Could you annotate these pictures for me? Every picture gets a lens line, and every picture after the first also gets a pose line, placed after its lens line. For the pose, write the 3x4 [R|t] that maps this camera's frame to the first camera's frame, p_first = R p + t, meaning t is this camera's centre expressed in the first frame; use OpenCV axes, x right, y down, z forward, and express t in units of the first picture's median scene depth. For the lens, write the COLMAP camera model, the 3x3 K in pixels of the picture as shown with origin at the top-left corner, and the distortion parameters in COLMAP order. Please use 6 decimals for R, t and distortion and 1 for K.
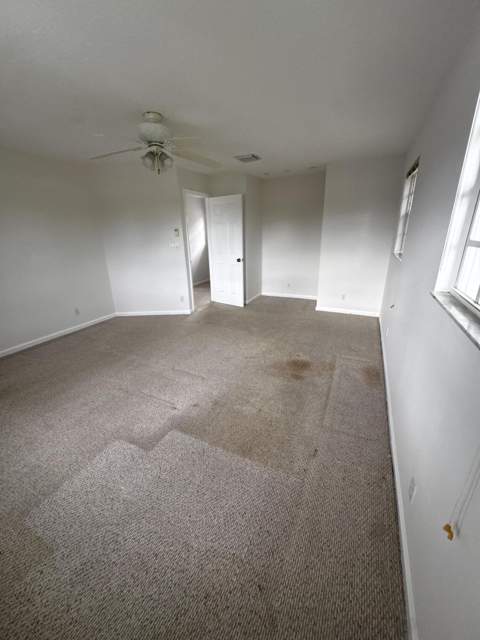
lens RADIAL K [[254.2, 0, 236.7], [0, 254.2, 318.5], [0, 0, 1]] dist [-0.001846, 0.000408]
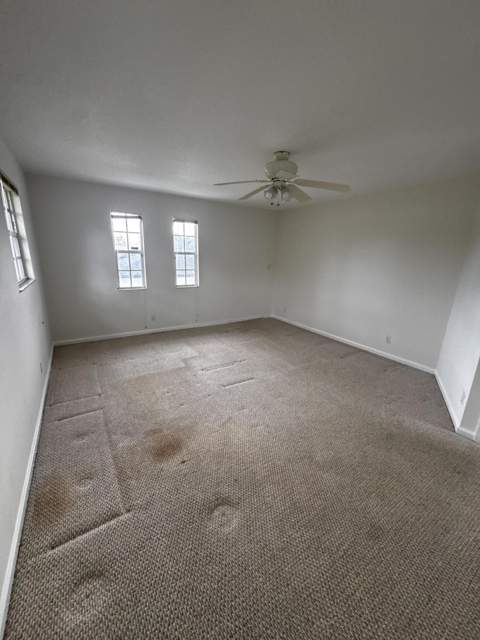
lens RADIAL K [[254.2, 0, 237.3], [0, 254.2, 325.0], [0, 0, 1]] dist [-0.001846, 0.000408]
pose [[-0.529920, 0.236055, -0.814532, 0.632958], [-0.296814, 0.848104, 0.438886, -0.463065], [0.794409, 0.474339, -0.379363, 1.269065]]
